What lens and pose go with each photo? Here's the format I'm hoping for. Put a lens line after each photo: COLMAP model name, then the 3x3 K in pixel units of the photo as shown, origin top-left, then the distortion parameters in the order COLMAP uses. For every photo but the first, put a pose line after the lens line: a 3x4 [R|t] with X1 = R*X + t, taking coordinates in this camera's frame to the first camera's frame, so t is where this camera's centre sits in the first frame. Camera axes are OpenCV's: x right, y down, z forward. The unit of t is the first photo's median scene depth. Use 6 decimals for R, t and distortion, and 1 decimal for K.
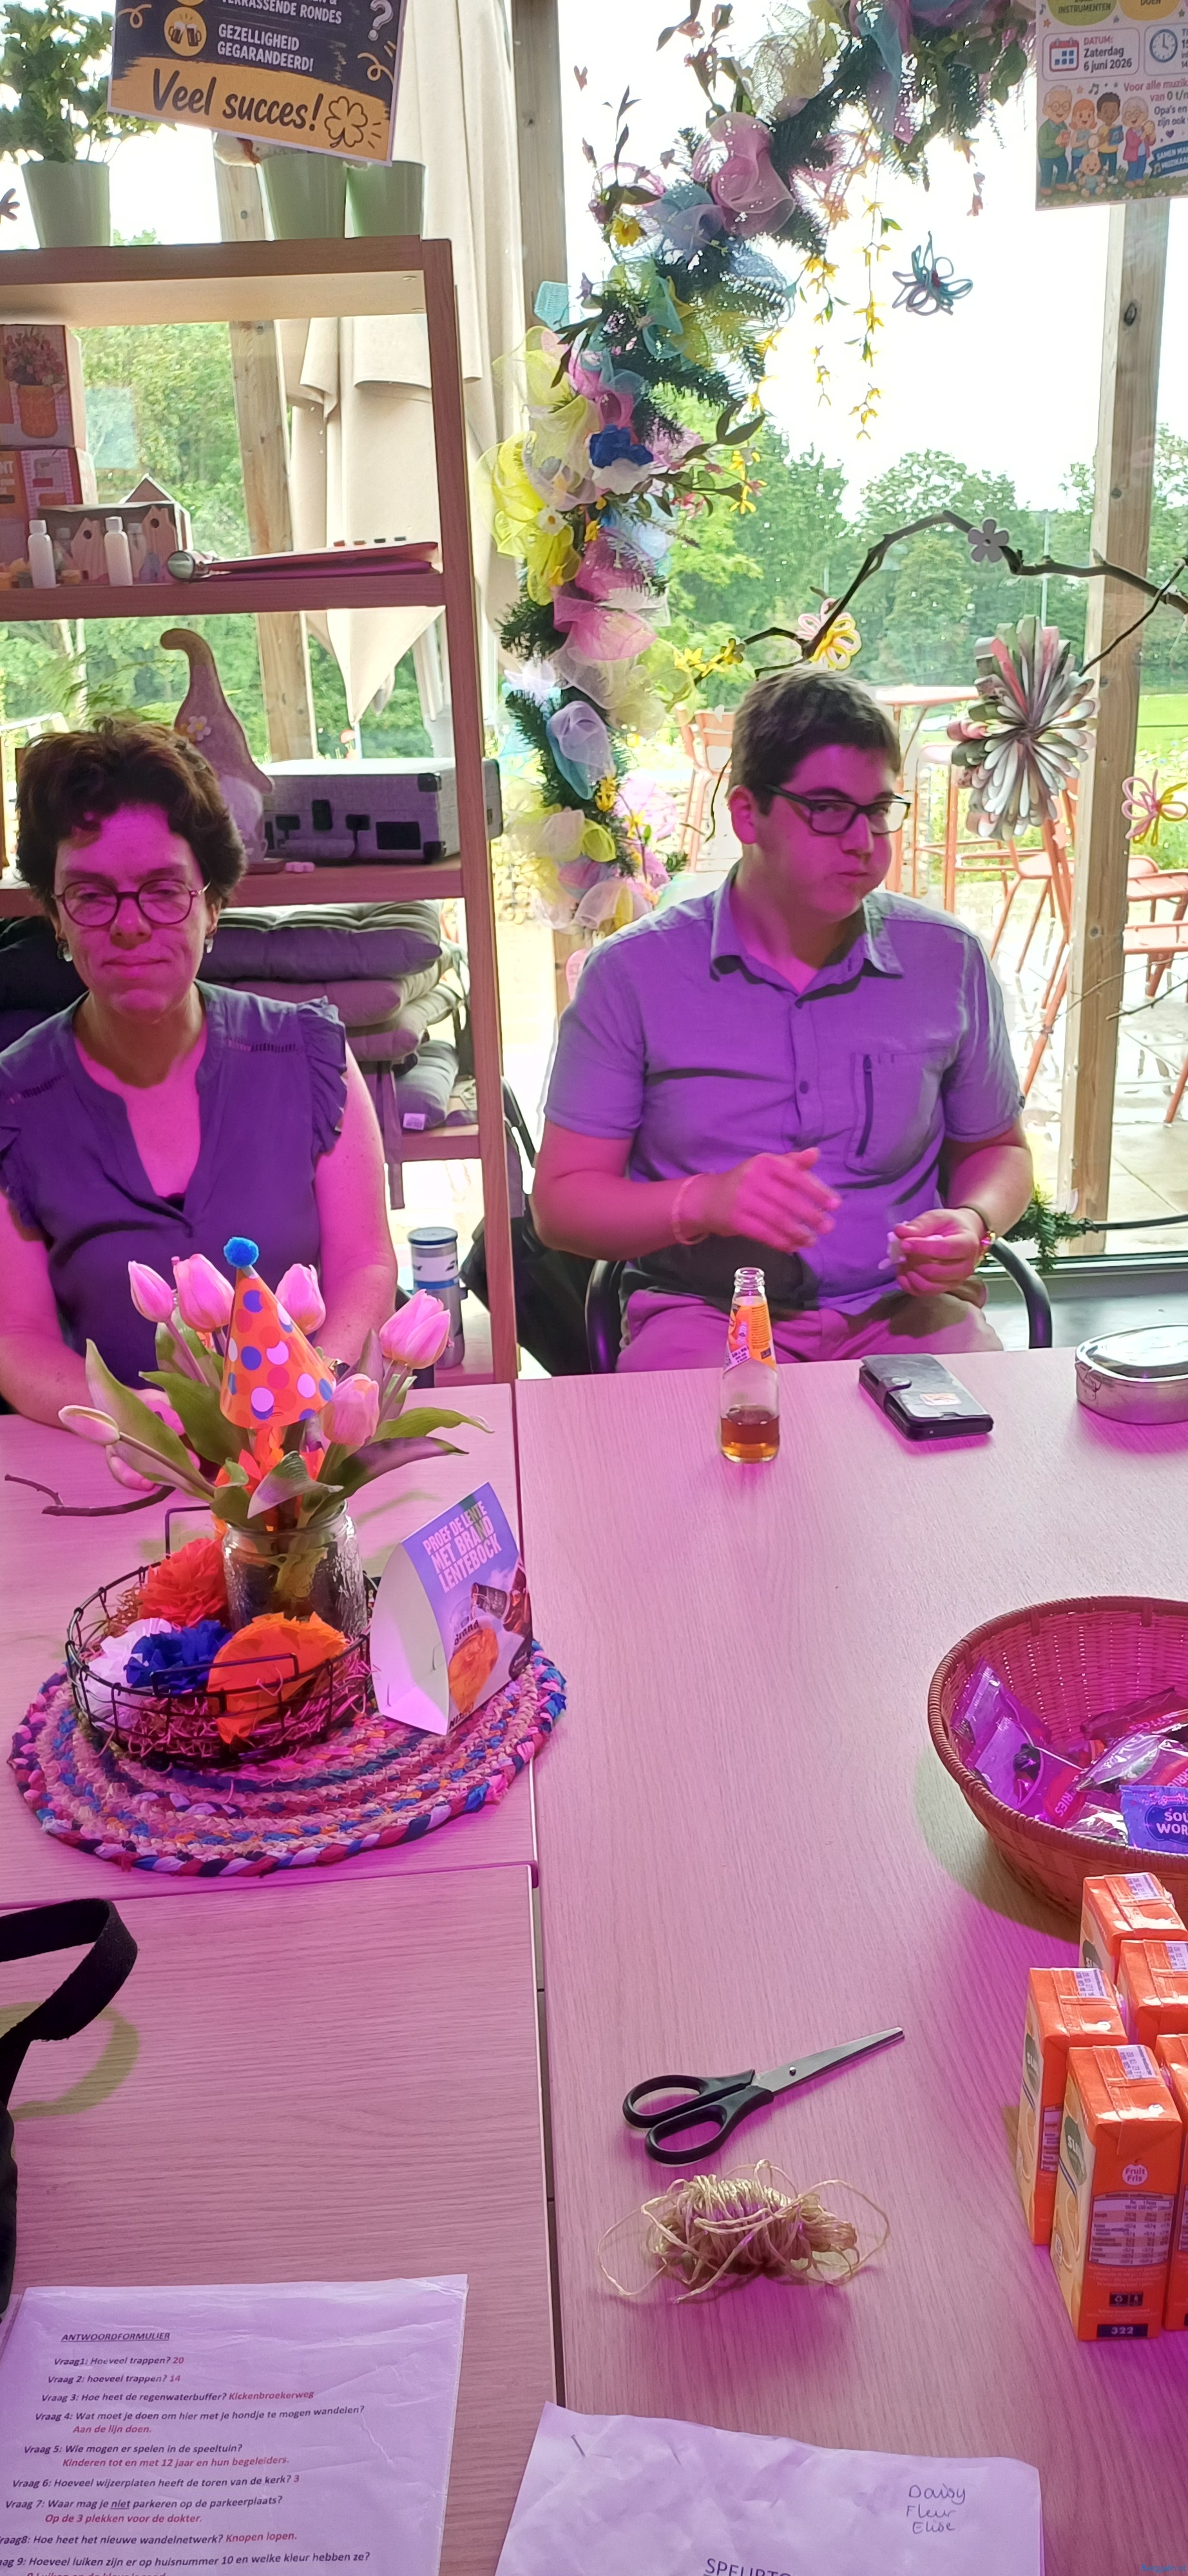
lens RADIAL K [[1877.6, 0, 592.9], [0, 1877.6, 1300.9], [0, 0, 1]] dist [0.048921, -0.029586]
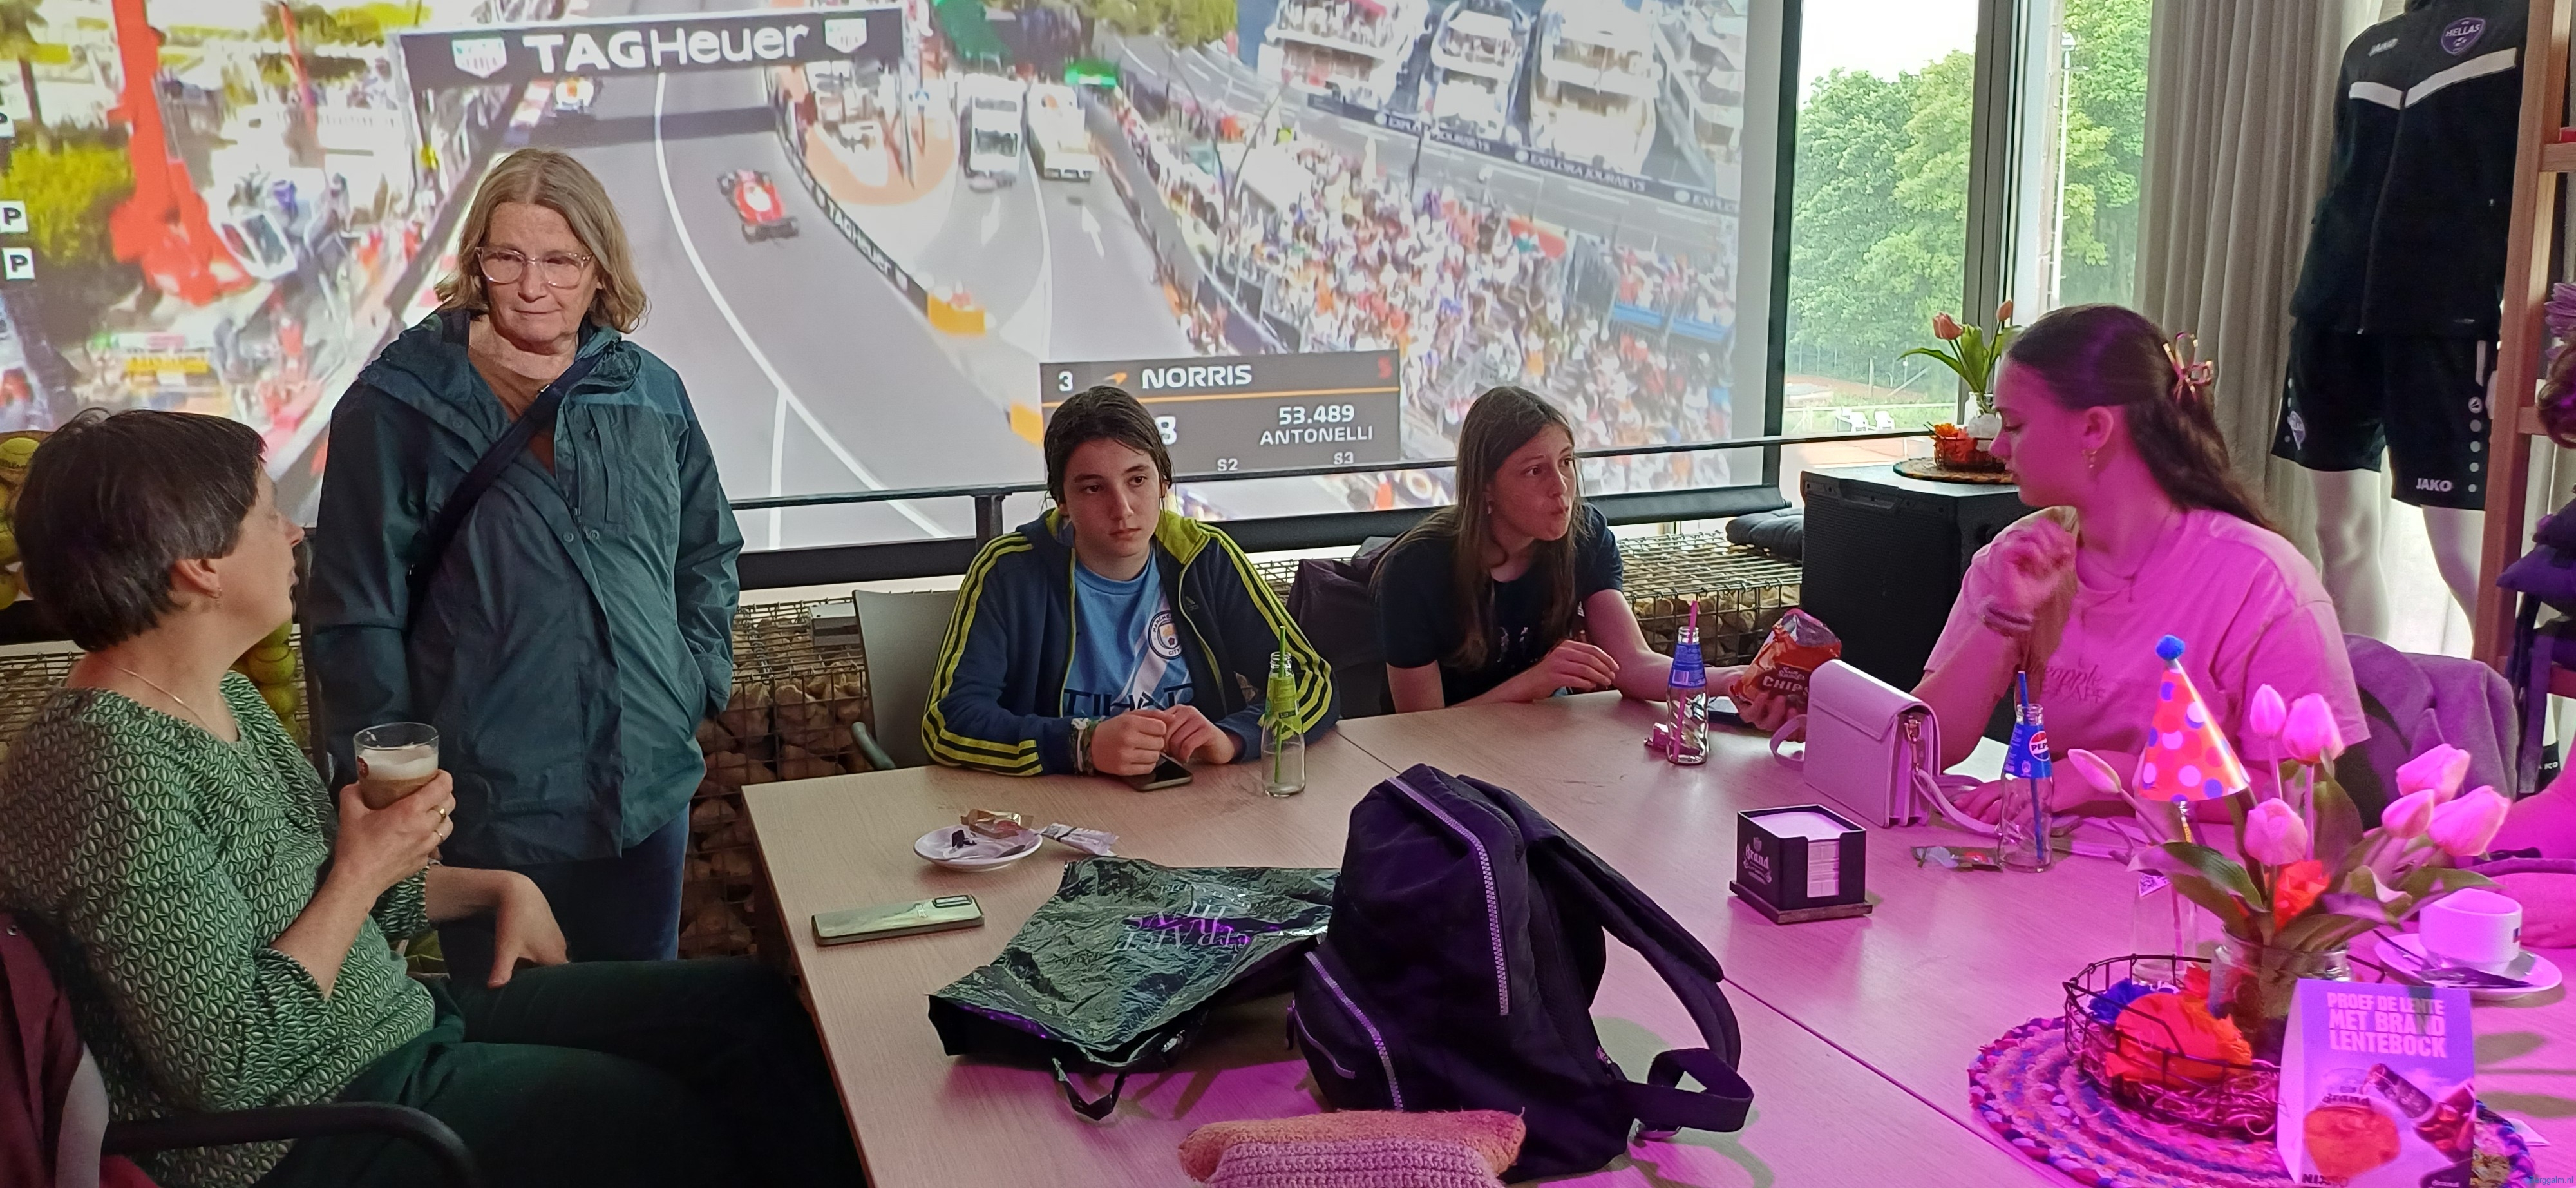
lens RADIAL K [[1835.2, 0, 1293.5], [0, 1835.2, 634.3], [0, 0, 1]] dist [-0.011264, -0.000798]
pose [[0.306895, 0.227209, -0.924225, 0.297856], [-0.328910, 0.936574, 0.121028, 0.005203], [0.893103, 0.266844, 0.362162, 0.038640]]
